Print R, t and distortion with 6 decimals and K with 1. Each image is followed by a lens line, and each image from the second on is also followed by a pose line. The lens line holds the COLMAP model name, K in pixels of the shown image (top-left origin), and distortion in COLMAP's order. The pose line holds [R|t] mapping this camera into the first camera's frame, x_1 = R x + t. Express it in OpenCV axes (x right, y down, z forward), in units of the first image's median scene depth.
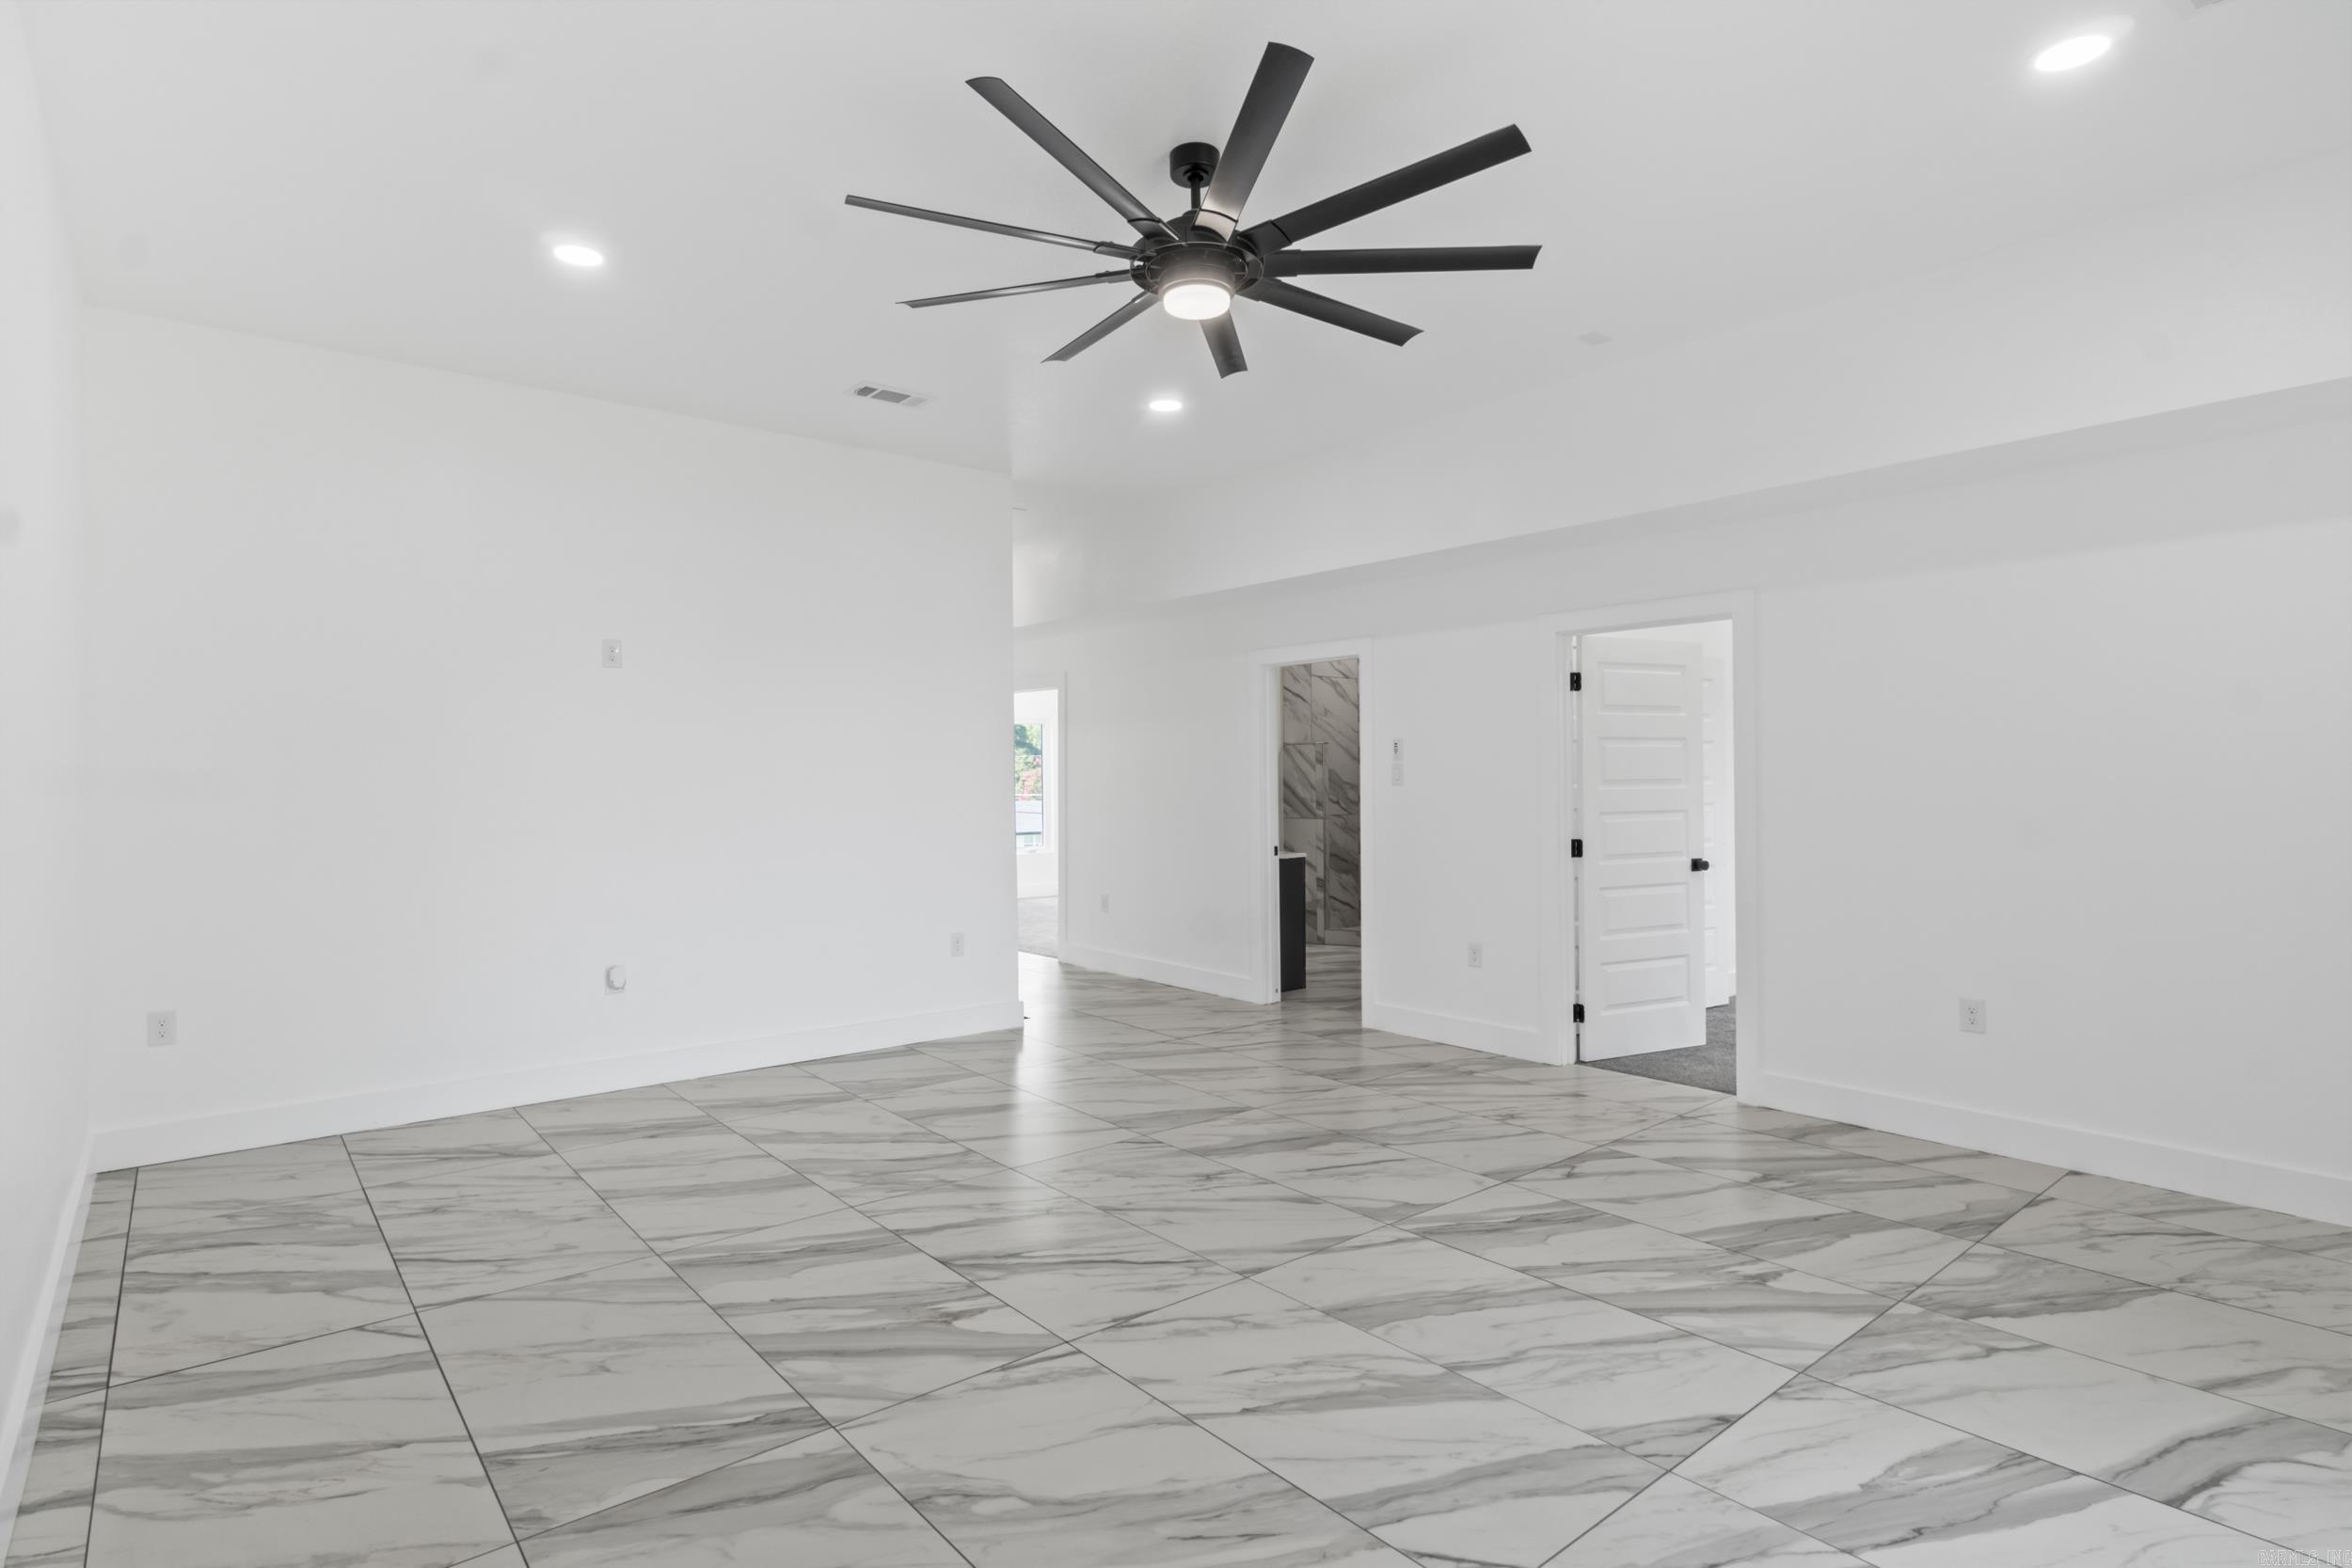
lens RADIAL K [[1185.2, 0, 1175.6], [0, 1185.2, 780.1], [0, 0, 1]] dist [-0.002749, 0.002758]
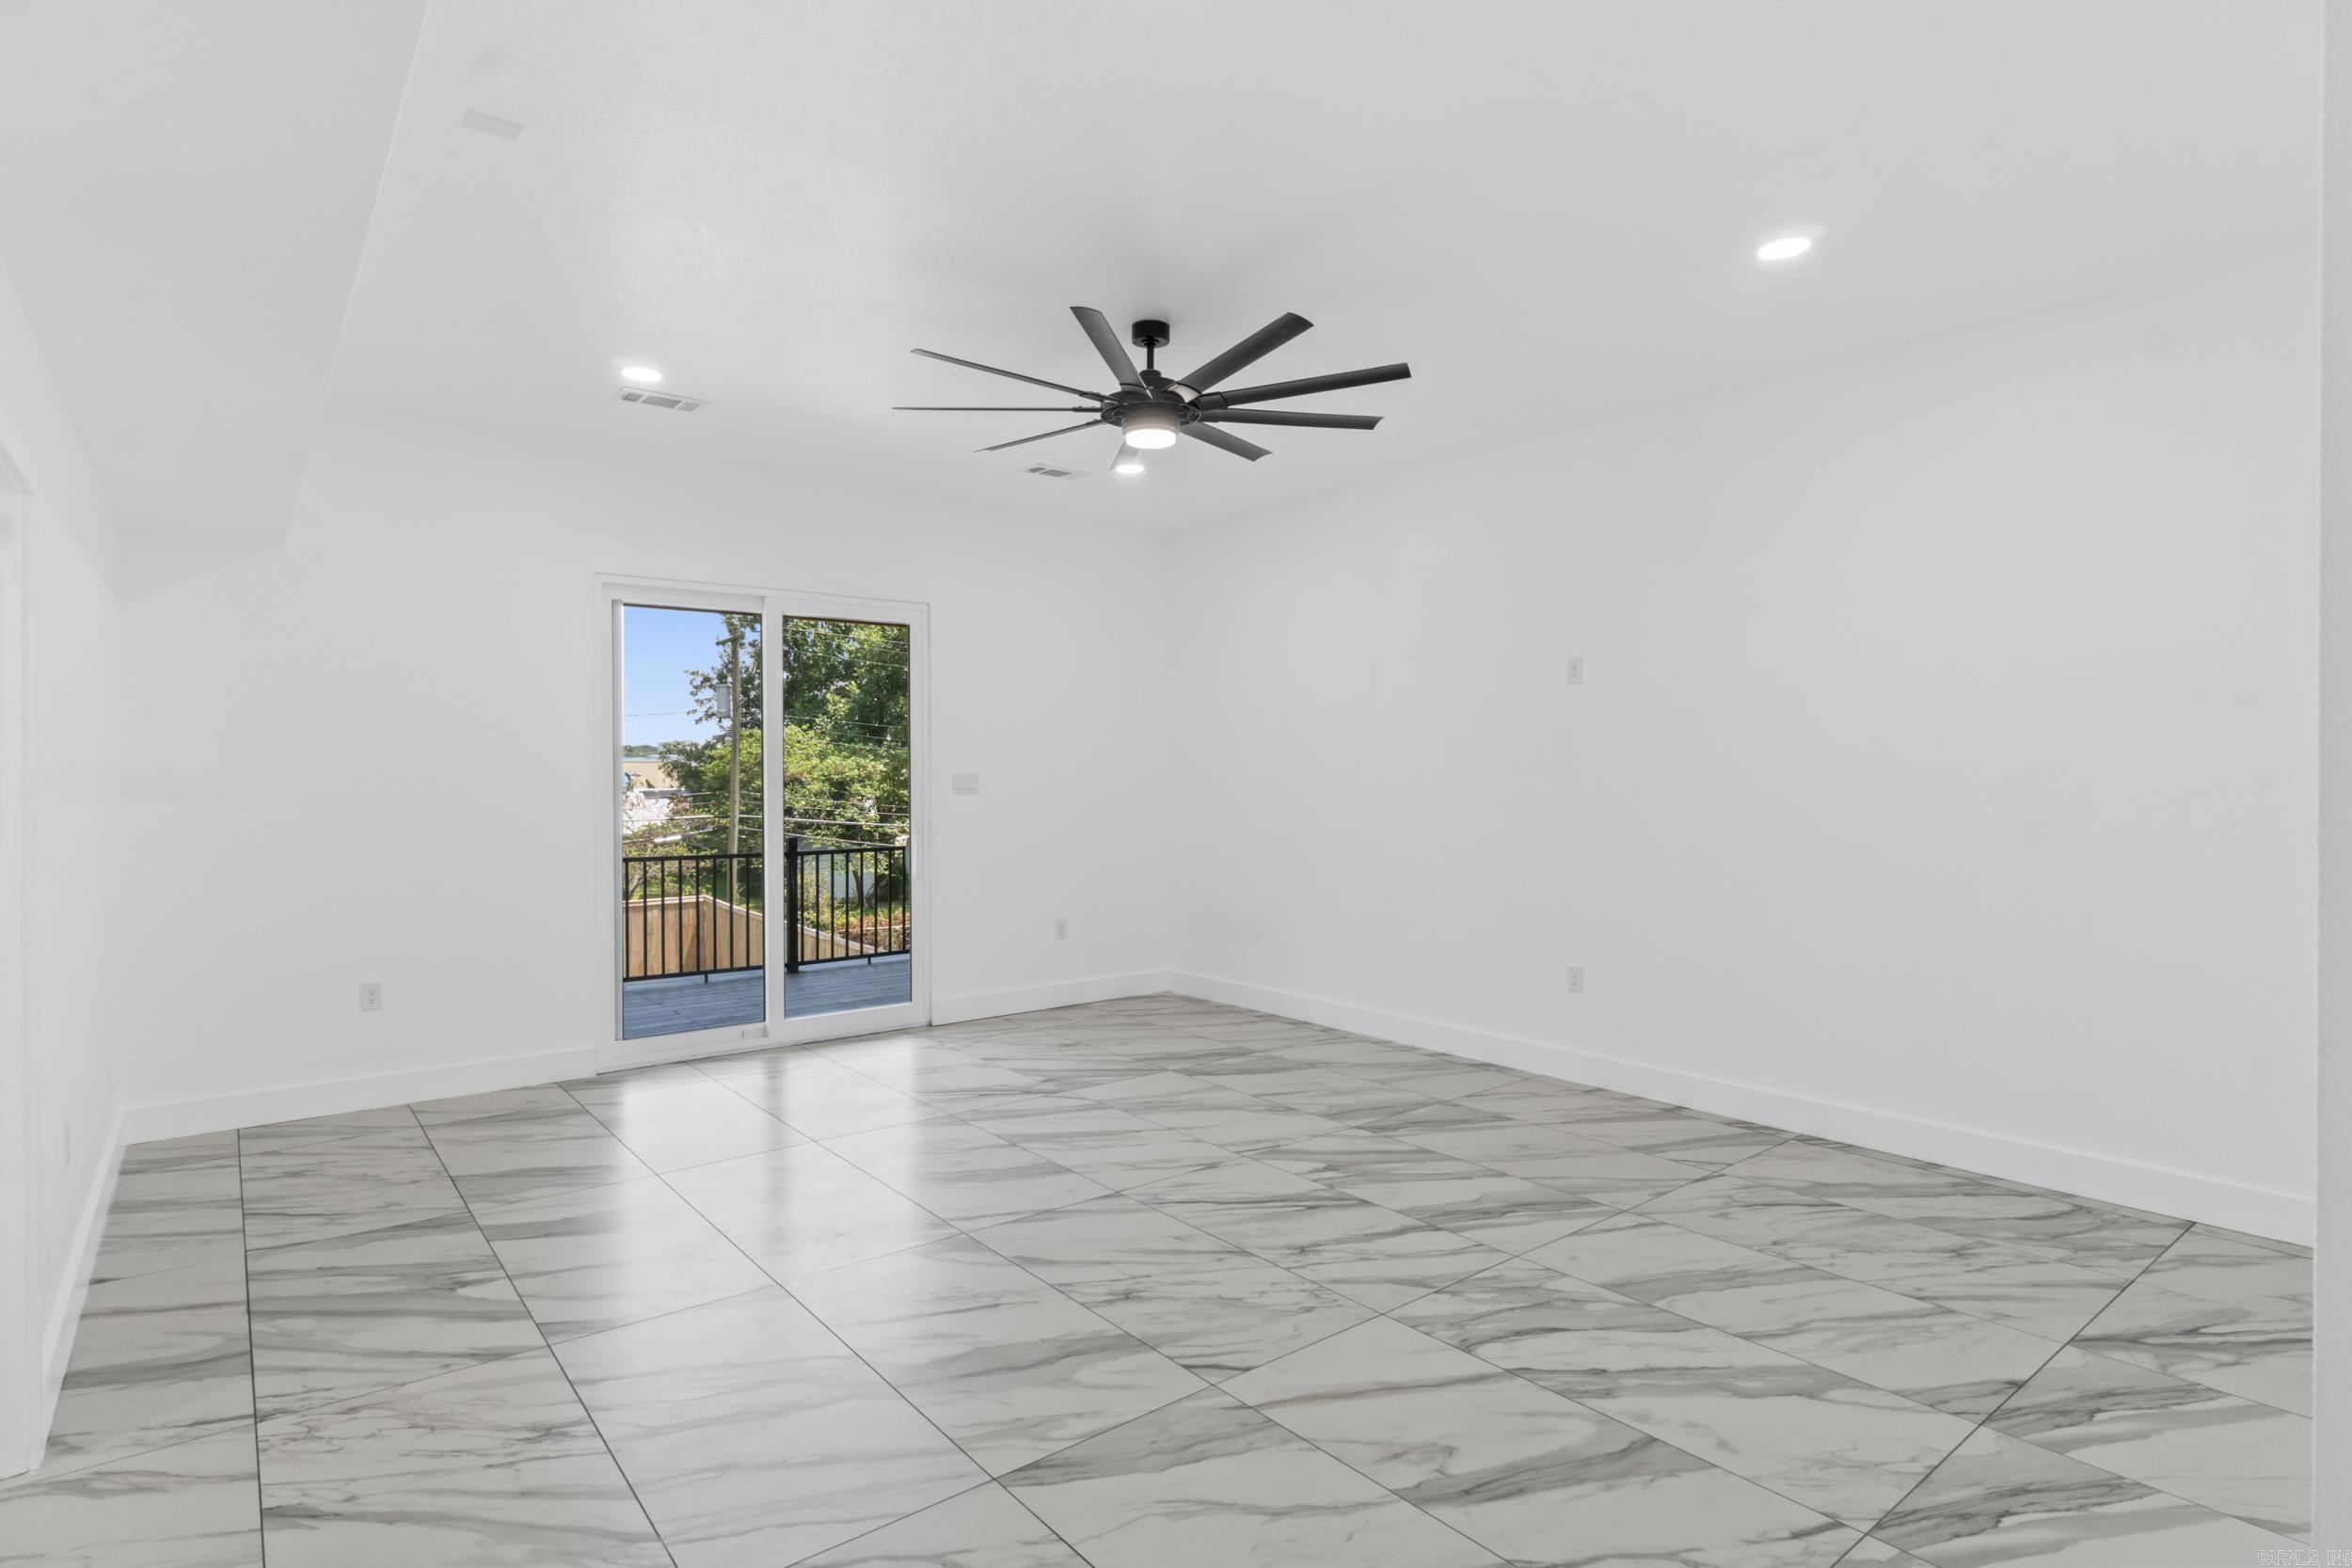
lens RADIAL K [[1185.2, 0, 1176.0], [0, 1185.2, 782.6], [0, 0, 1]] dist [-0.002749, 0.002758]
pose [[-0.999791, 0.009446, 0.018133, -0.028049], [0.009590, 0.999923, 0.007884, -0.025777], [-0.018057, 0.008056, -0.999804, 2.127684]]
